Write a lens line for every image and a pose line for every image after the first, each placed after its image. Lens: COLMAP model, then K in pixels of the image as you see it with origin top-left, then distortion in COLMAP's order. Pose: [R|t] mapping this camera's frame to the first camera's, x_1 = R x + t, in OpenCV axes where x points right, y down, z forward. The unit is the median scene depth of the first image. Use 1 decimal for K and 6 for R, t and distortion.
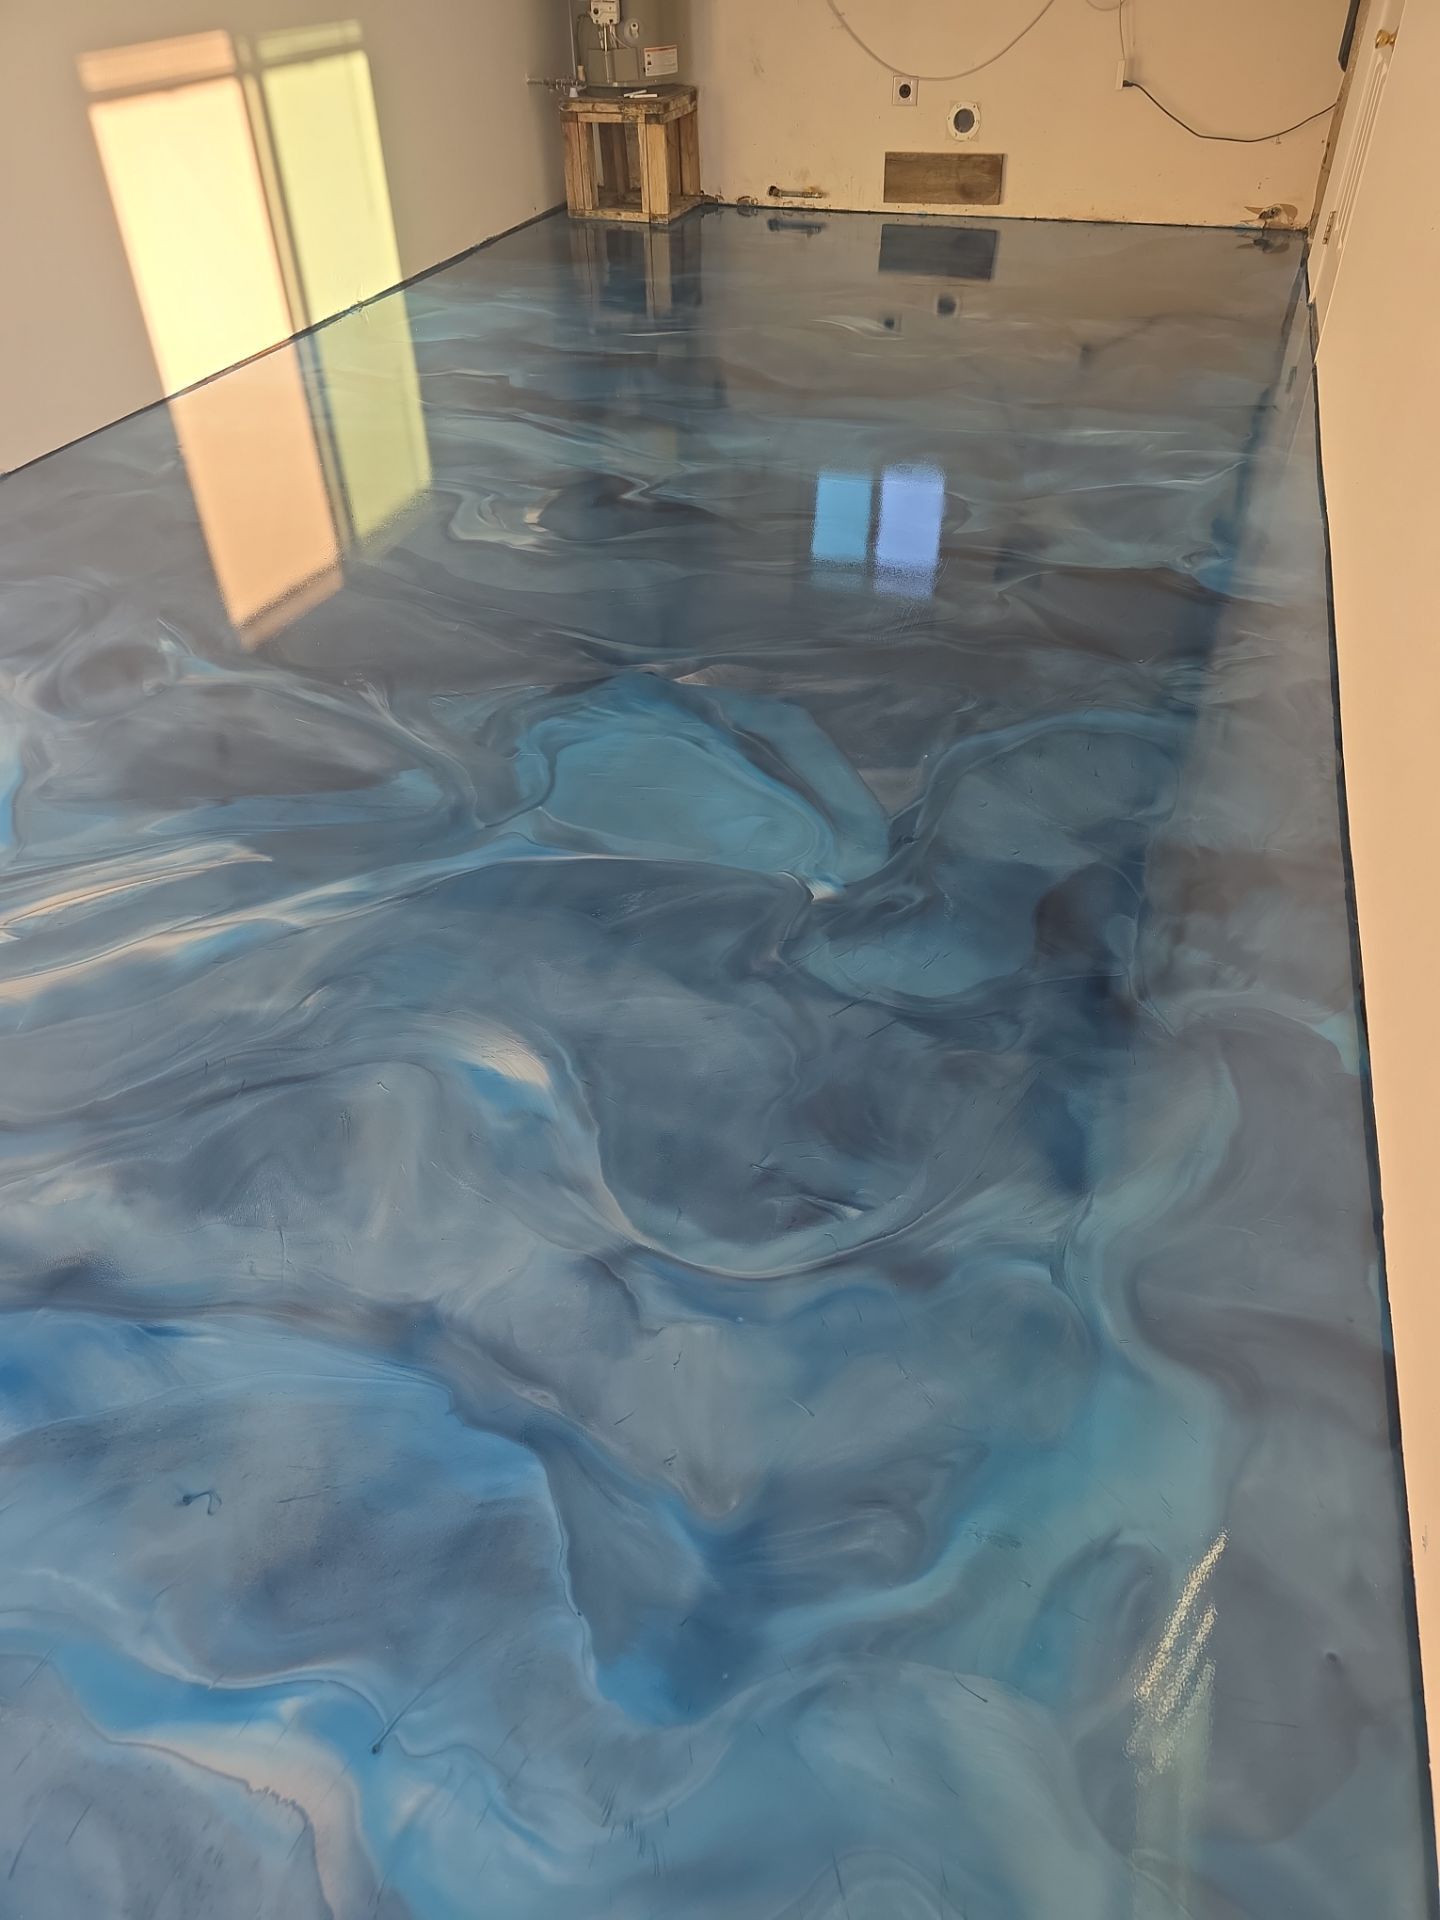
lens RADIAL K [[1289.0, 0, 726.8], [0, 1289.0, 962.2], [0, 0, 1]] dist [0.048283, -0.037192]
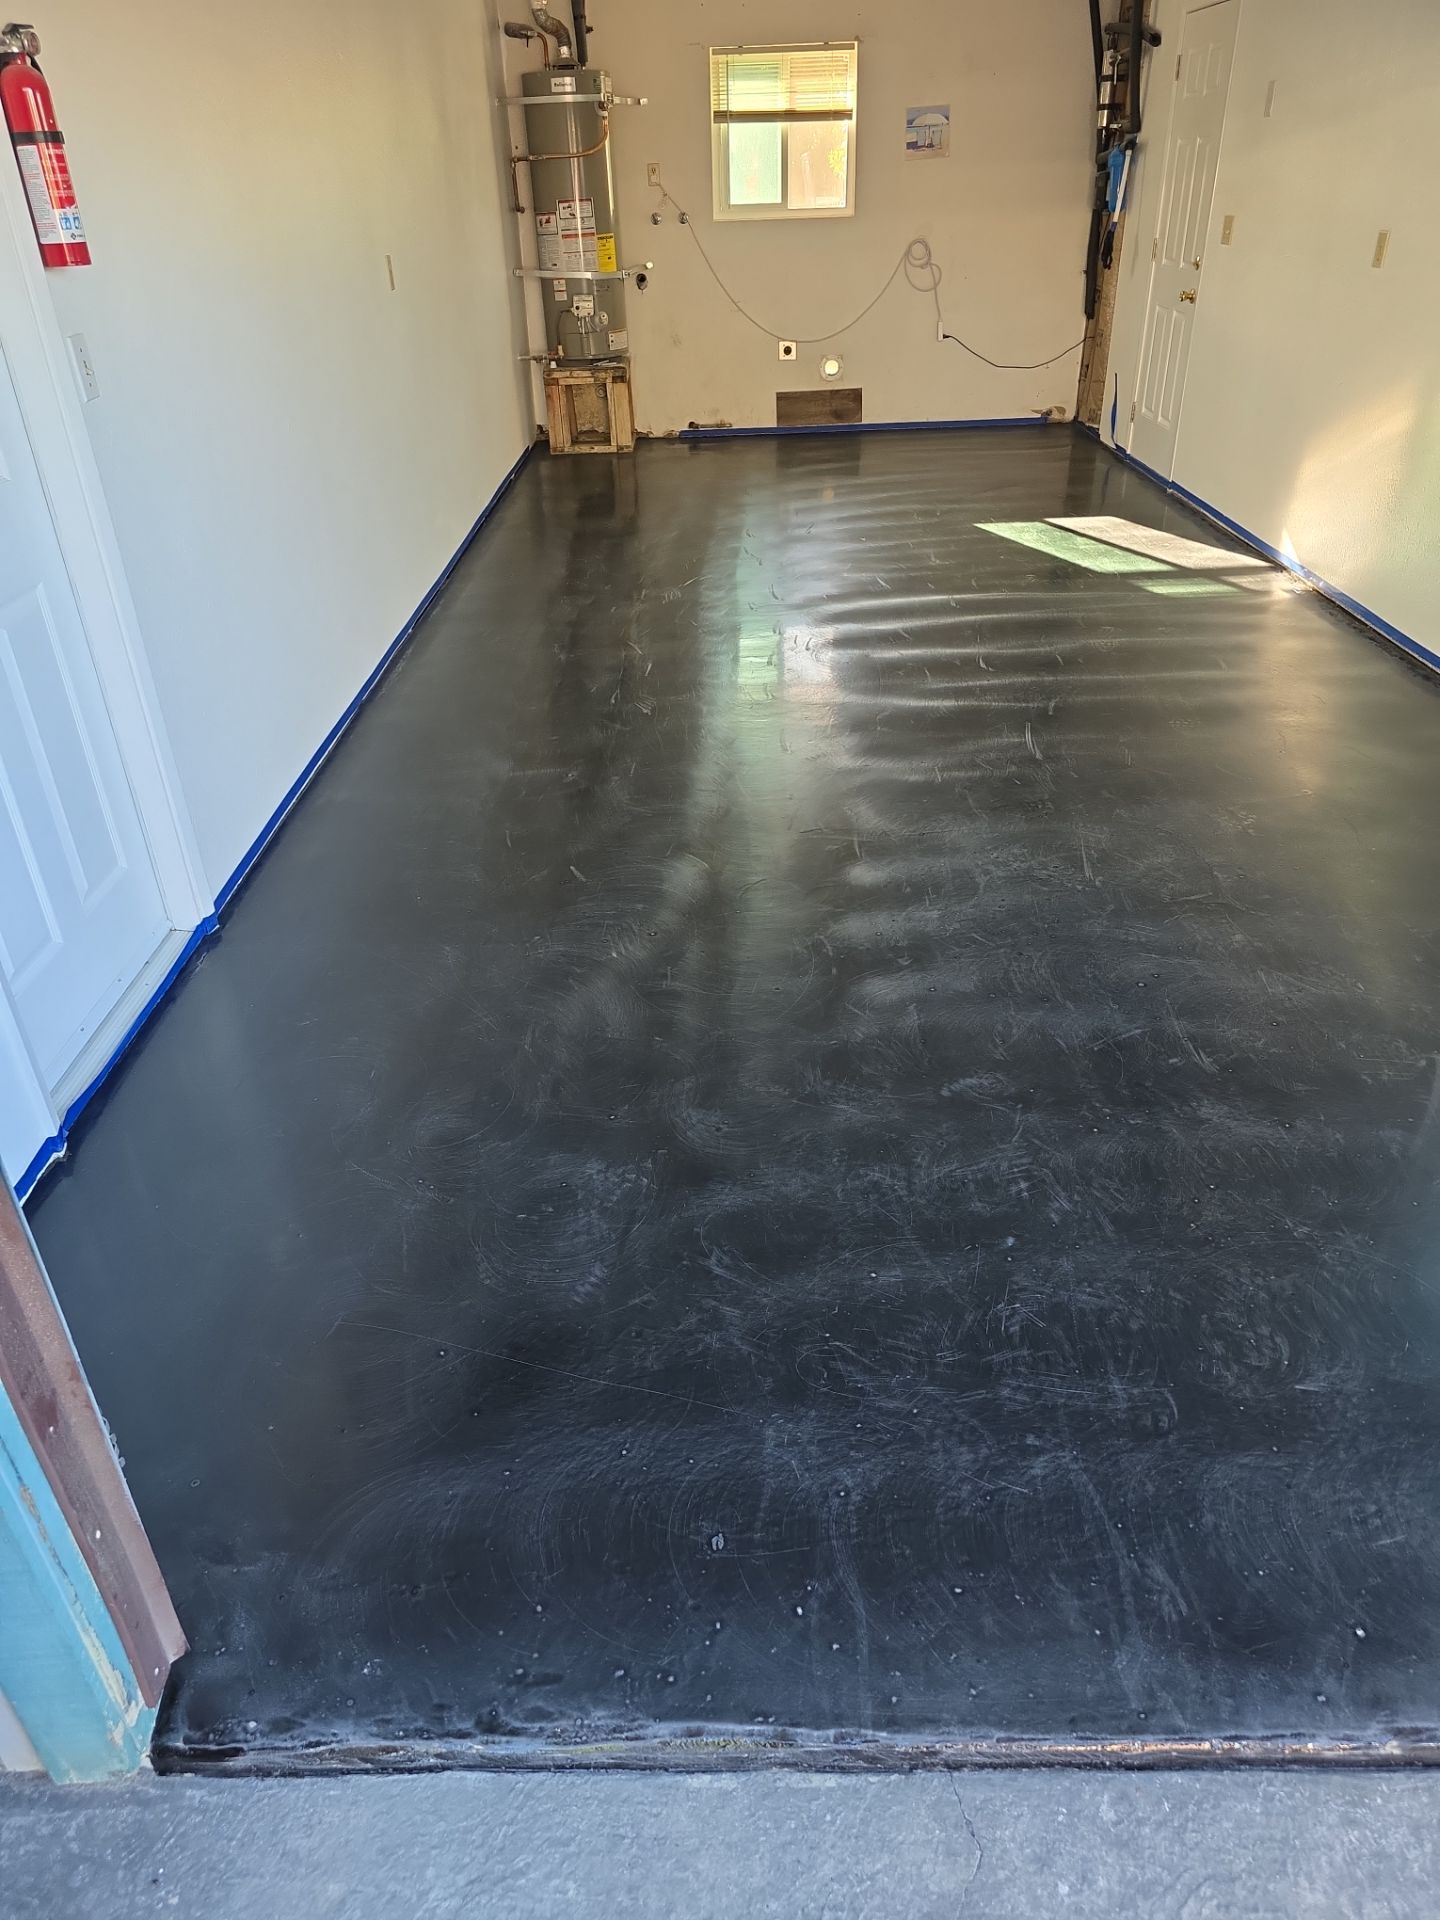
lens RADIAL K [[1289.0, 0, 700.5], [0, 1289.0, 971.3], [0, 0, 1]] dist [0.048283, -0.037192]
pose [[0.953540, -0.170845, 0.248139, -0.403935], [0.207367, 0.969690, -0.129229, 0.130741], [-0.218540, 0.174681, 0.960066, -0.188902]]
